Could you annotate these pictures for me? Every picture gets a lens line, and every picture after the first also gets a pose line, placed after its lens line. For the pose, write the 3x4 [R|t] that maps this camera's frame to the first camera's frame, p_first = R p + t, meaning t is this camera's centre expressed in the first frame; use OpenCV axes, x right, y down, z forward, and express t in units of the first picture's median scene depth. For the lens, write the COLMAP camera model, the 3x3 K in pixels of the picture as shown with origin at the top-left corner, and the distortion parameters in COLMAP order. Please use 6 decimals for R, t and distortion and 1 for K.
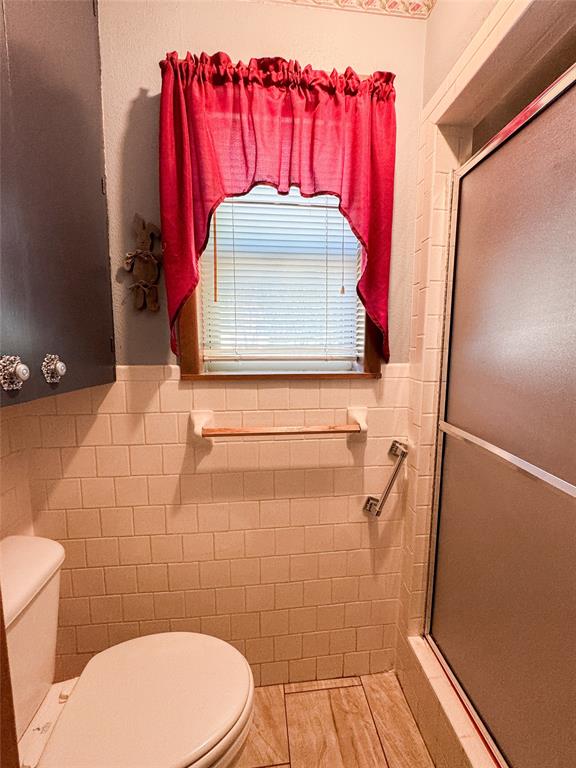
lens RADIAL K [[311.1, 0, 285.7], [0, 311.1, 383.5], [0, 0, 1]] dist [-0.002820, -0.000778]
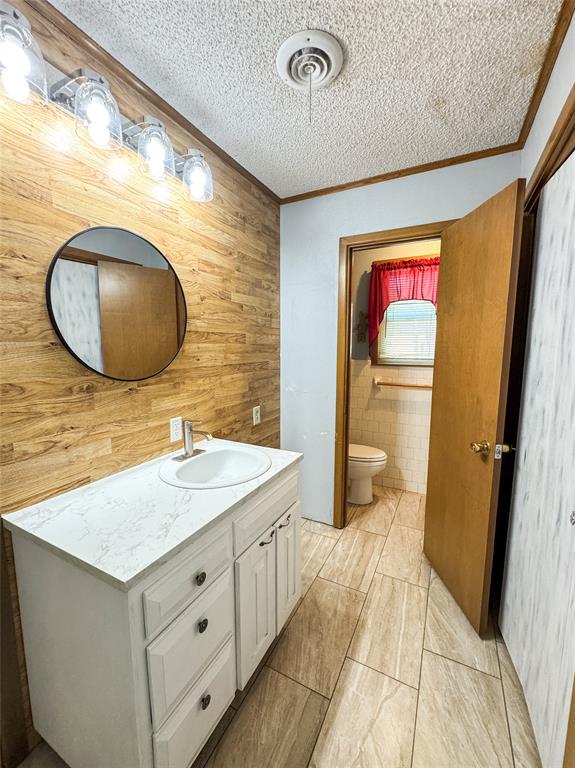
lens RADIAL K [[311.1, 0, 289.3], [0, 311.1, 382.4], [0, 0, 1]] dist [-0.002820, -0.000778]
pose [[0.829467, 0.064670, -0.554799, 0.690817], [-0.062609, 0.997780, 0.022701, 0.140586], [0.555036, 0.015906, 0.831675, -1.953827]]
